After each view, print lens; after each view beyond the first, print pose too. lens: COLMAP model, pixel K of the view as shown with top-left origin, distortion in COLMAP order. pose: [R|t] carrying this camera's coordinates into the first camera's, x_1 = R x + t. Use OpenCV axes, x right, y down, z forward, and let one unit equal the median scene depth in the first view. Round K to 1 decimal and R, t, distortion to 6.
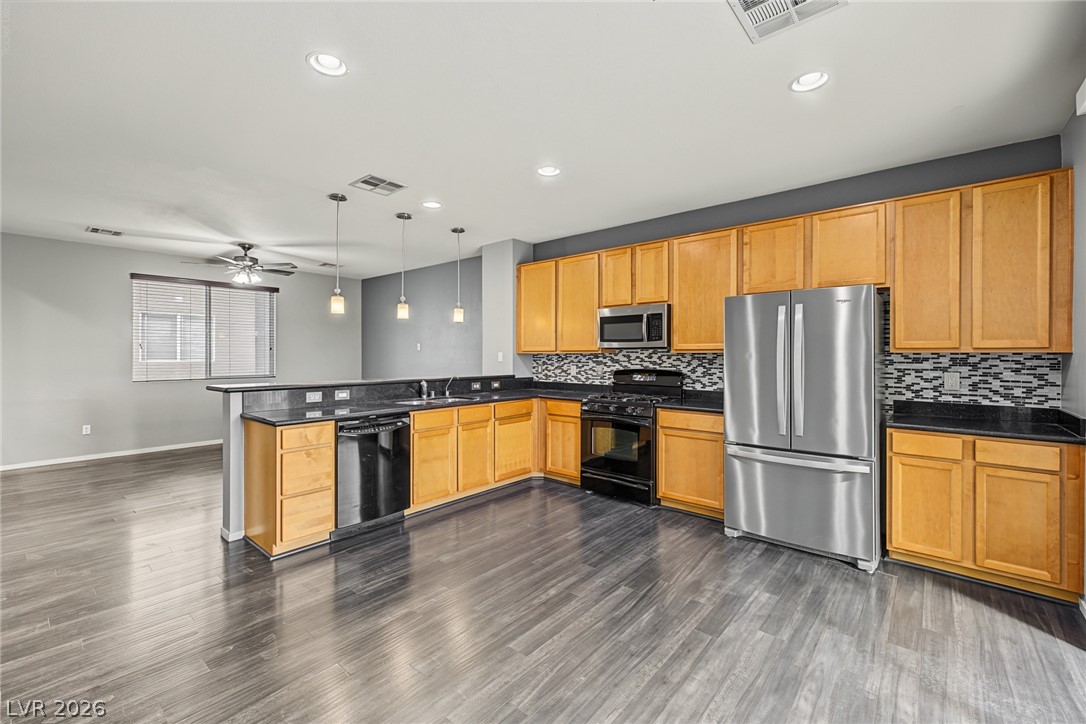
lens RADIAL K [[460.7, 0, 535.7], [0, 460.7, 356.4], [0, 0, 1]] dist [0.008205, -0.001335]
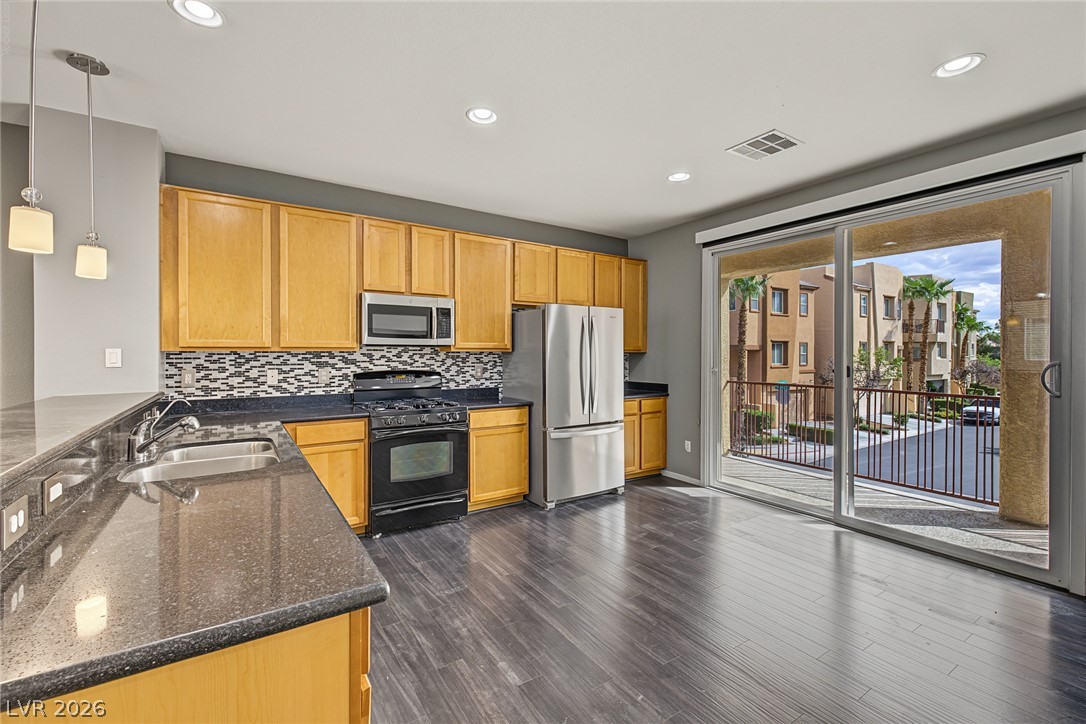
lens RADIAL K [[460.7, 0, 541.4], [0, 460.7, 356.6], [0, 0, 1]] dist [0.008205, -0.001335]
pose [[0.266776, -0.008610, 0.963720, -0.534948], [0.002222, 0.999963, 0.008319, -0.004316], [-0.963756, -0.000078, 0.266785, 0.539062]]
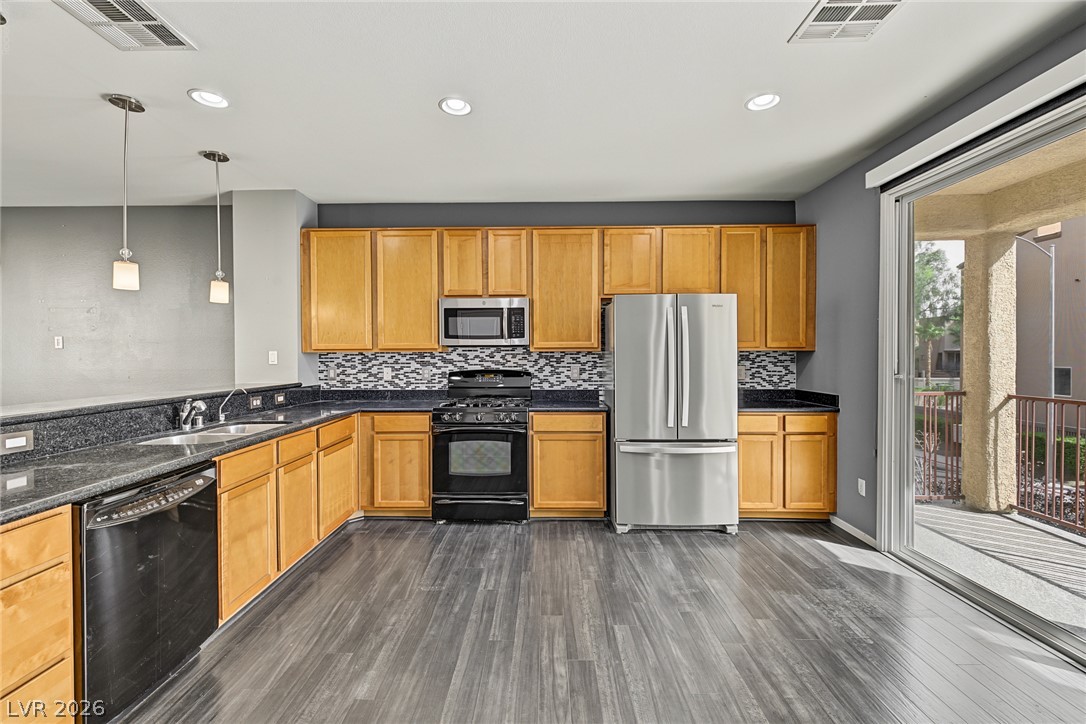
lens RADIAL K [[460.7, 0, 540.1], [0, 460.7, 359.8], [0, 0, 1]] dist [0.008205, -0.001335]
pose [[0.763107, -0.012416, 0.646152, -0.274032], [0.006777, 0.999914, 0.011211, -0.000862], [-0.646236, -0.004176, 0.763126, 0.263957]]
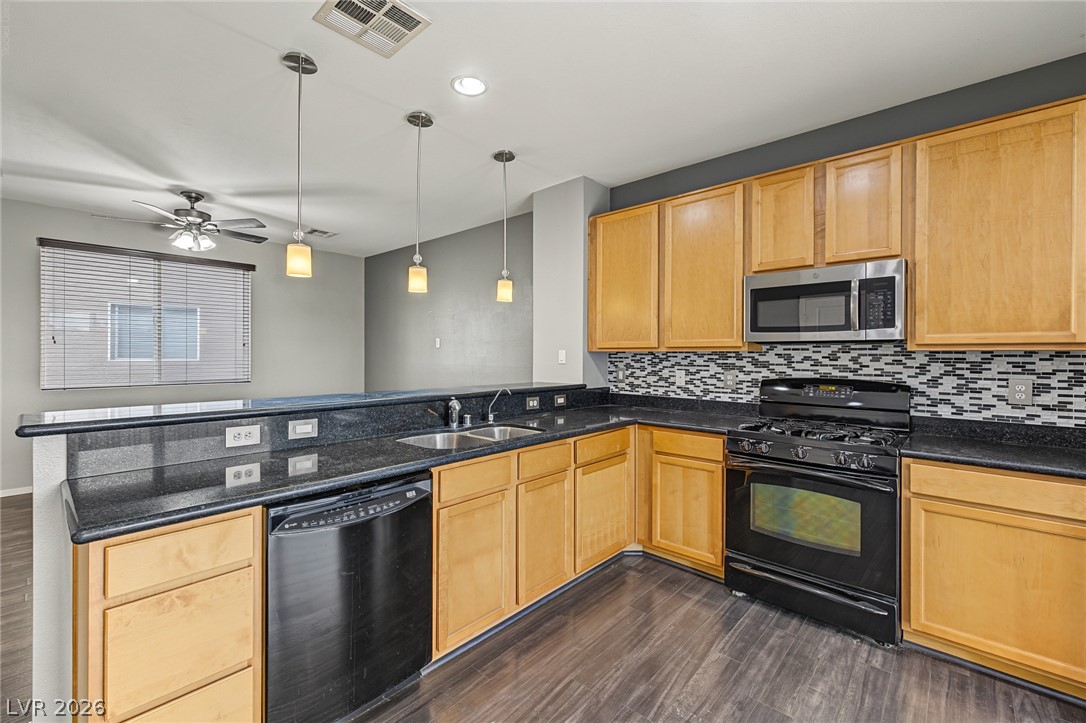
lens RADIAL K [[460.7, 0, 532.9], [0, 460.7, 354.8], [0, 0, 1]] dist [0.008205, -0.001335]
pose [[0.999512, 0.002621, -0.031112, -0.122737], [-0.002655, 0.999996, -0.001062, -0.000786], [0.031109, 0.001144, 0.999515, 0.417256]]
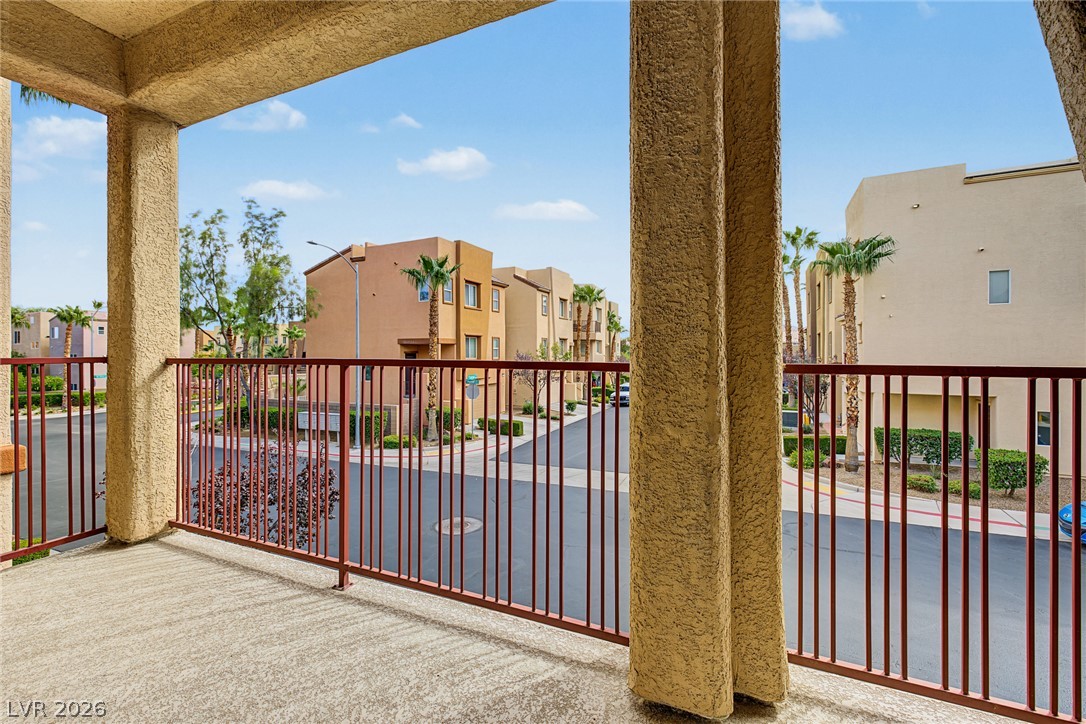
lens RADIAL K [[460.7, 0, 544.2], [0, 460.7, 354.0], [0, 0, 1]] dist [0.008205, -0.001335]
pose [[-0.313026, -0.004254, 0.949735, 0.276775], [0.002724, 0.999982, 0.005377, 0.076471], [-0.949741, 0.004271, -0.313009, 0.081731]]
